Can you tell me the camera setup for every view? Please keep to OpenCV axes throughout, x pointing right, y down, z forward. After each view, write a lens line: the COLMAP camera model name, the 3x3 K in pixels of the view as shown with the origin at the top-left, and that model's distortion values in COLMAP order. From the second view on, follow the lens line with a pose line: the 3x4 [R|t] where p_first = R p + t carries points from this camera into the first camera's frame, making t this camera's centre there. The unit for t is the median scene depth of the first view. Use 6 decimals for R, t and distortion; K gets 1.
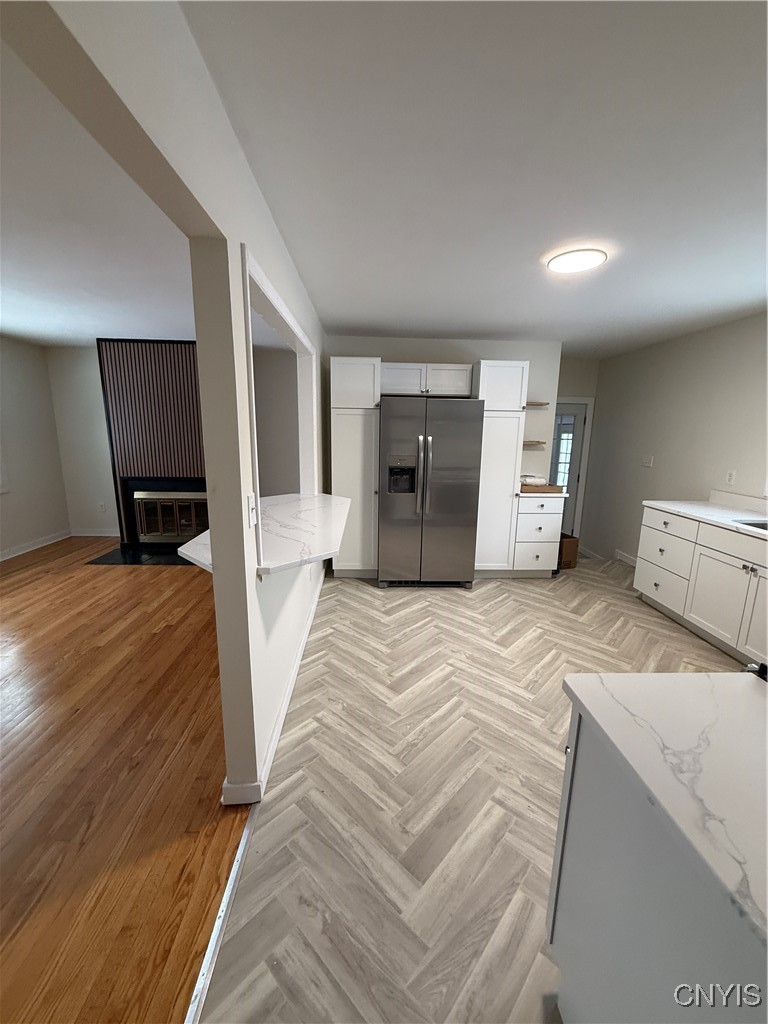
lens RADIAL K [[406.8, 0, 382.4], [0, 406.8, 510.6], [0, 0, 1]] dist [-0.001228, -0.000311]
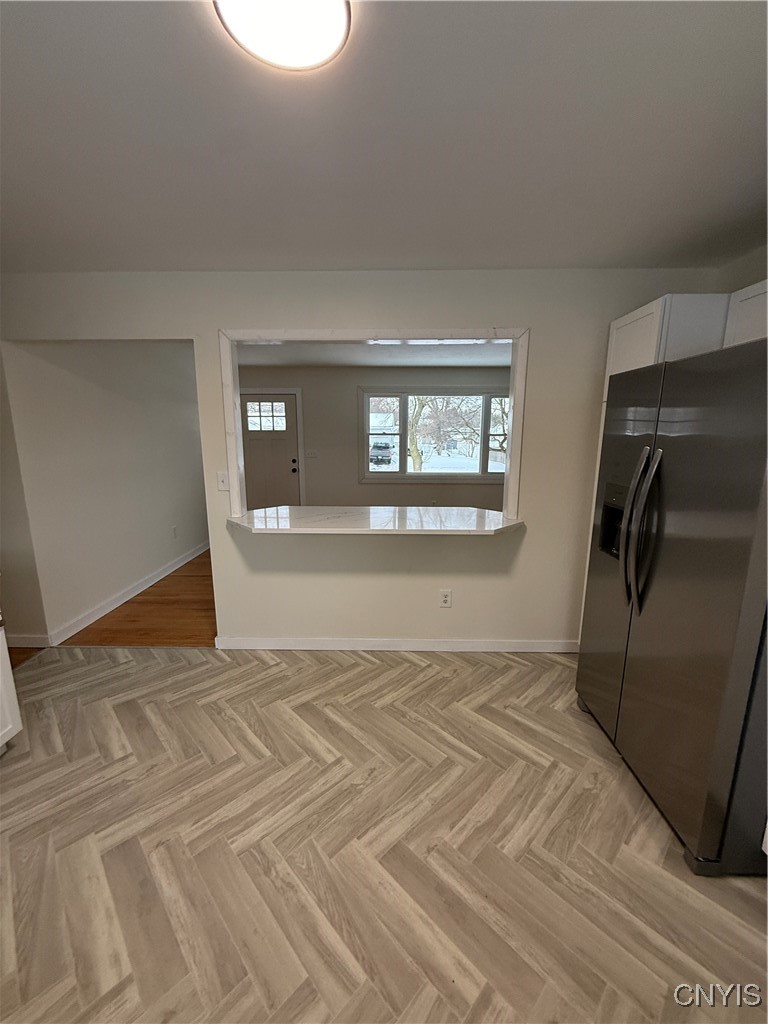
lens RADIAL K [[406.8, 0, 382.4], [0, 406.8, 510.6], [0, 0, 1]] dist [-0.001228, -0.000311]
pose [[-0.051322, 0.173815, -0.983440, 0.679171], [-0.197931, 0.963434, 0.180608, -0.163214], [0.978871, 0.203922, -0.015043, 0.858252]]
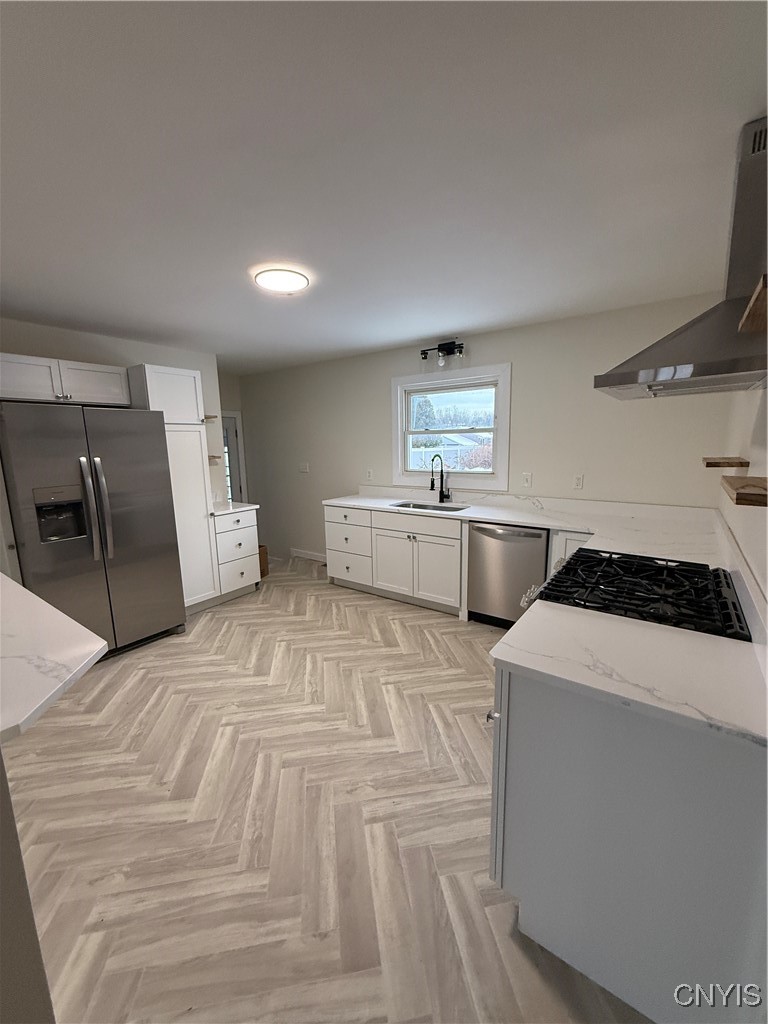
lens RADIAL K [[406.8, 0, 382.4], [0, 406.8, 510.6], [0, 0, 1]] dist [-0.001228, -0.000311]
pose [[0.615835, -0.159250, 0.771613, -0.182838], [0.182526, 0.981553, 0.056903, -0.037329], [-0.766441, 0.105797, 0.633542, 0.151664]]
